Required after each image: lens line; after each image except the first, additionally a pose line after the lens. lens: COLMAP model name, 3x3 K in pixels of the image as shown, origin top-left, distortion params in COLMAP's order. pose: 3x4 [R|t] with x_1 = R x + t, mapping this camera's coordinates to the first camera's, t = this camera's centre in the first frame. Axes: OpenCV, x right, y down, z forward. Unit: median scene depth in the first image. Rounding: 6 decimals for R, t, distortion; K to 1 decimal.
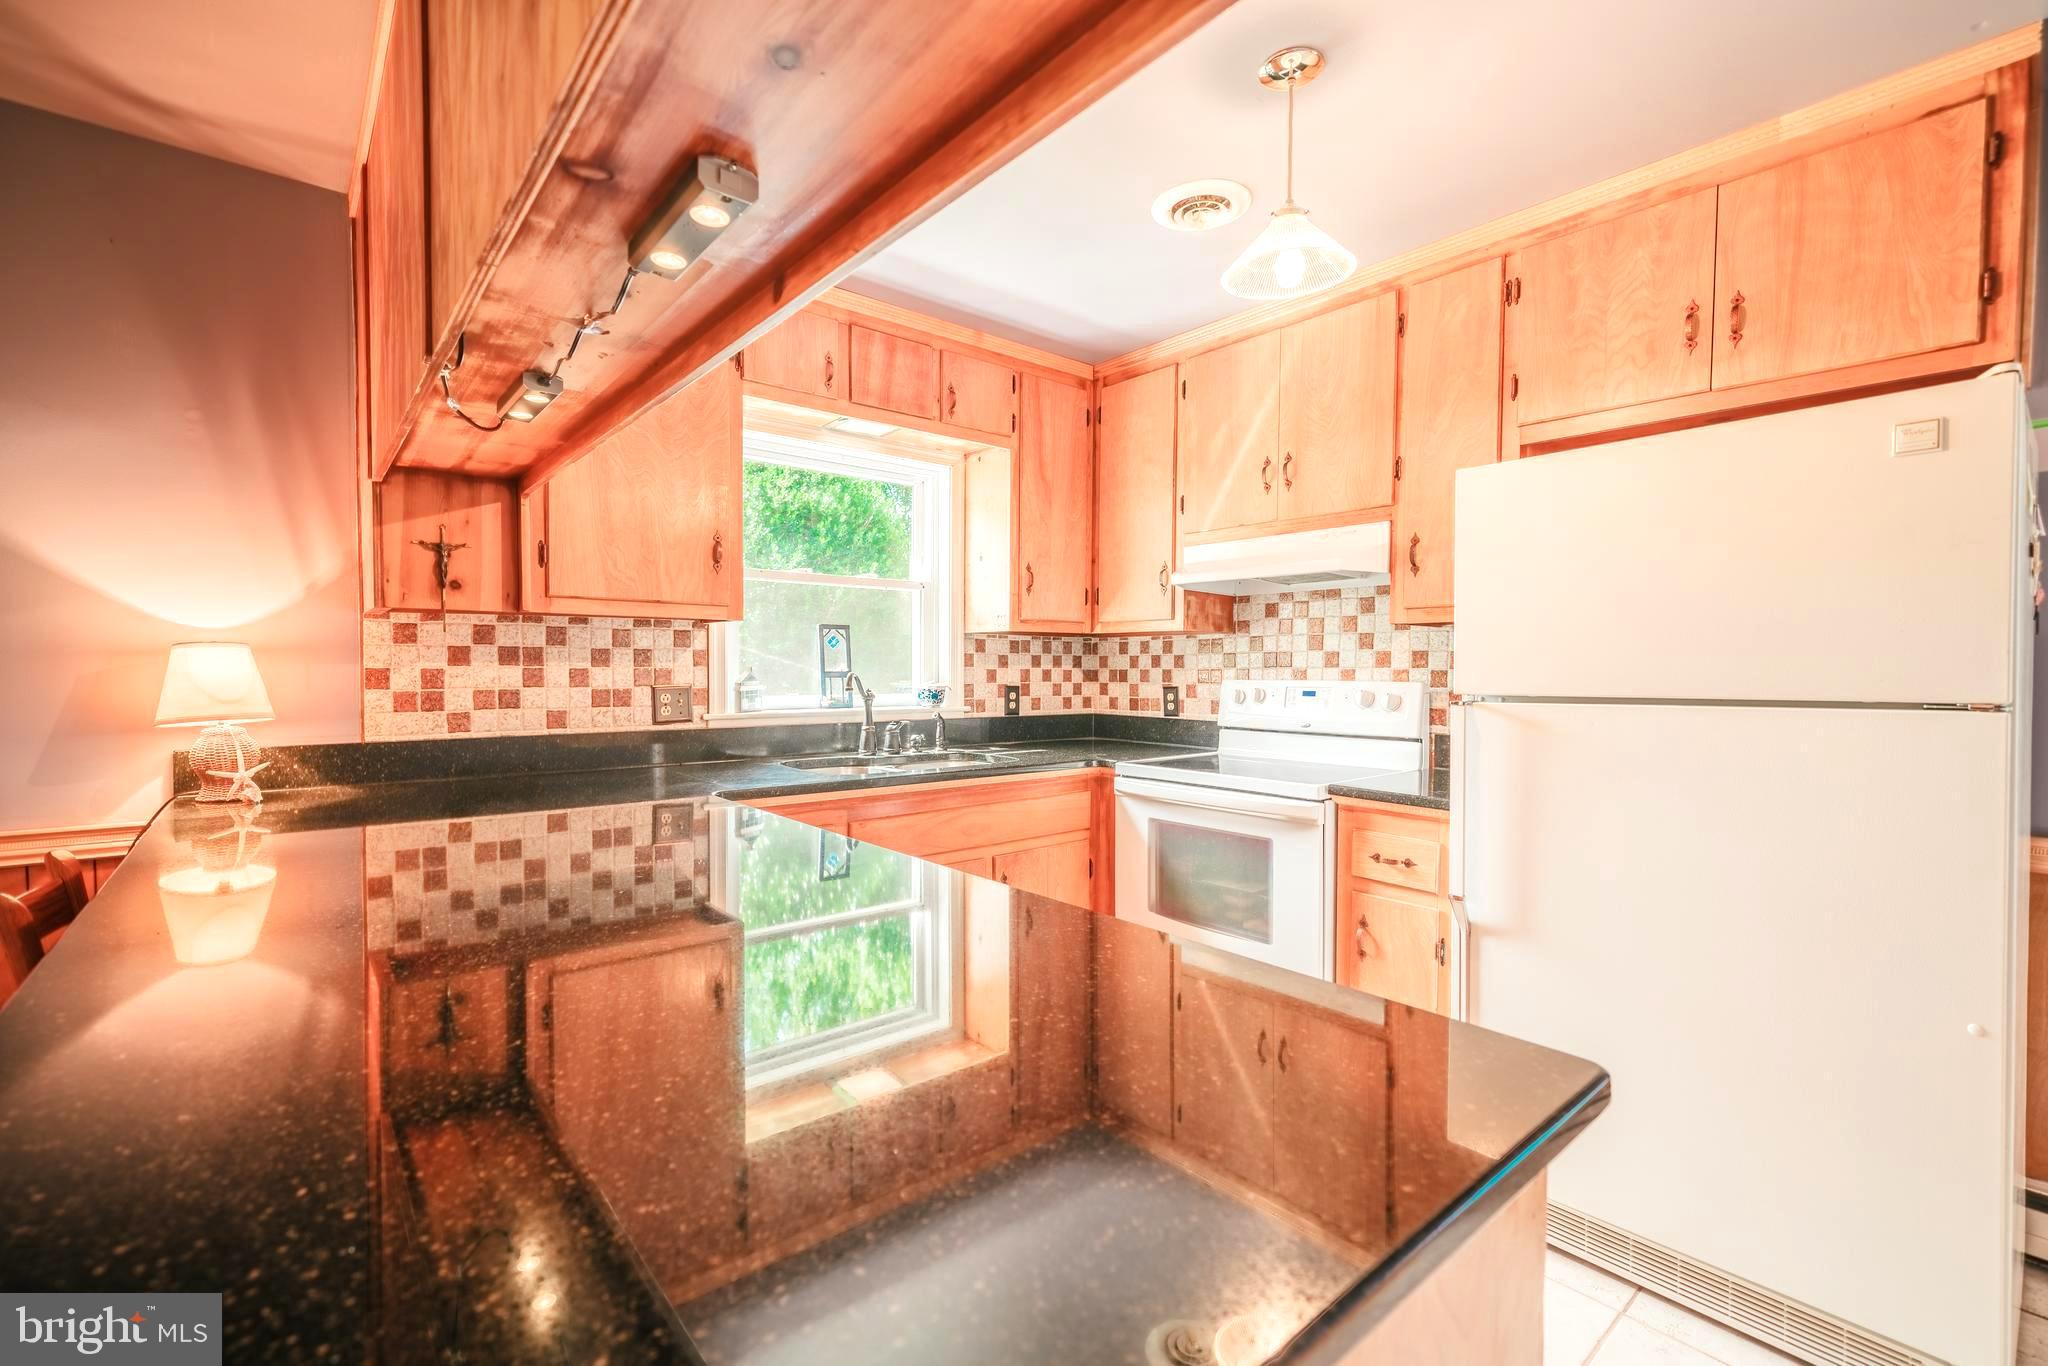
lens RADIAL K [[884.6, 0, 1004.3], [0, 884.6, 694.4], [0, 0, 1]] dist [-0.000636, -0.000430]
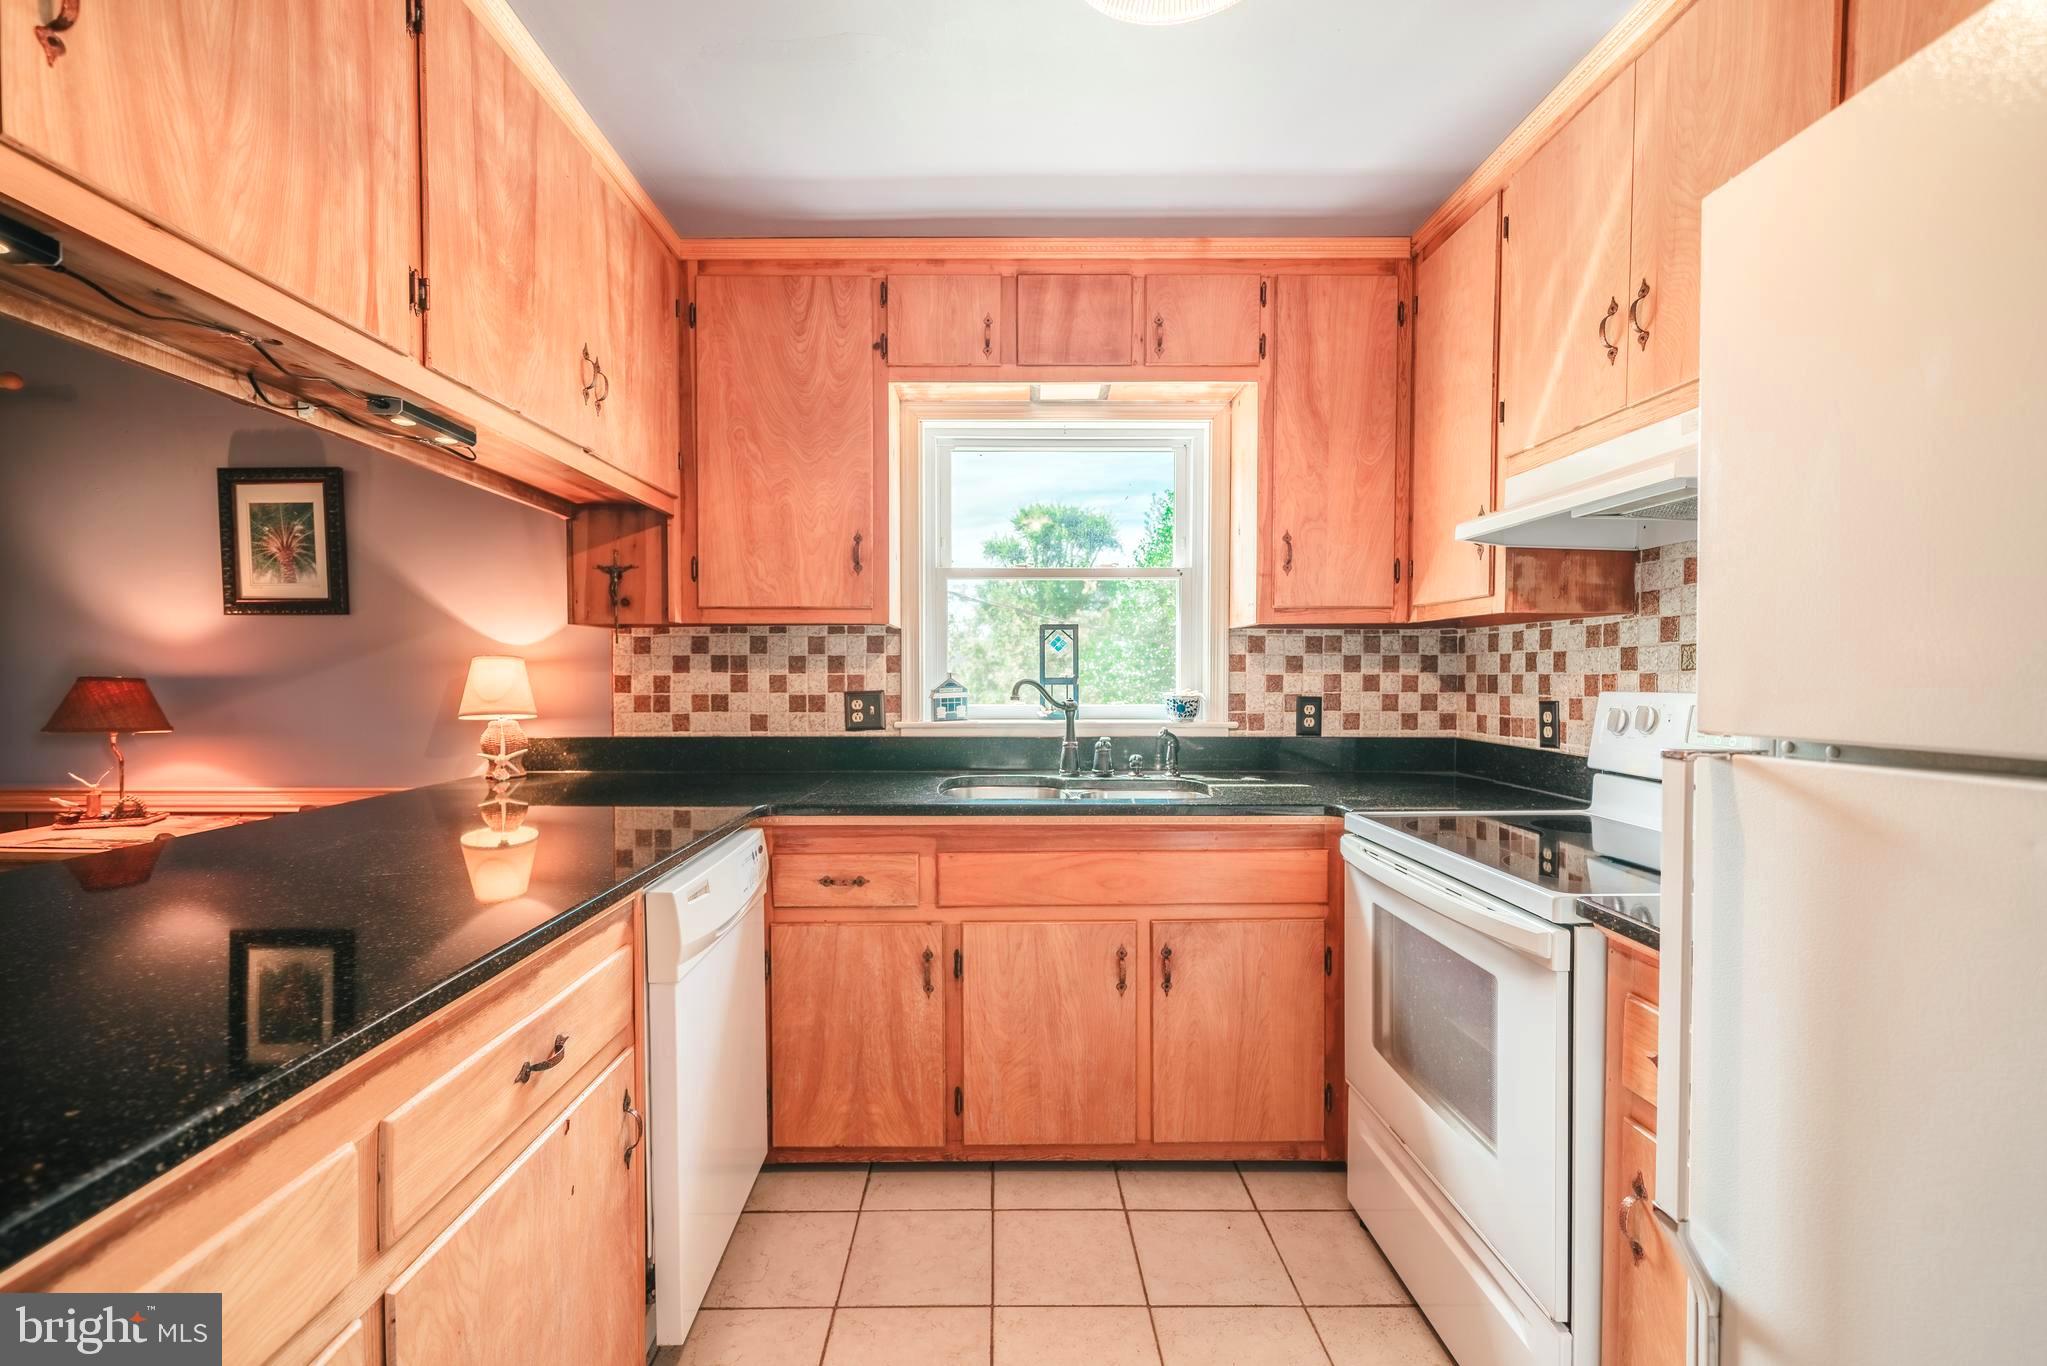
lens RADIAL K [[884.2, 0, 1003.8], [0, 884.2, 694.4], [0, 0, 1]] dist [-0.000636, -0.000430]
pose [[0.775546, 0.012054, -0.631176, 0.335982], [-0.015768, 0.999876, -0.000279, -0.008582], [0.631094, 0.010168, 0.775640, 0.300428]]
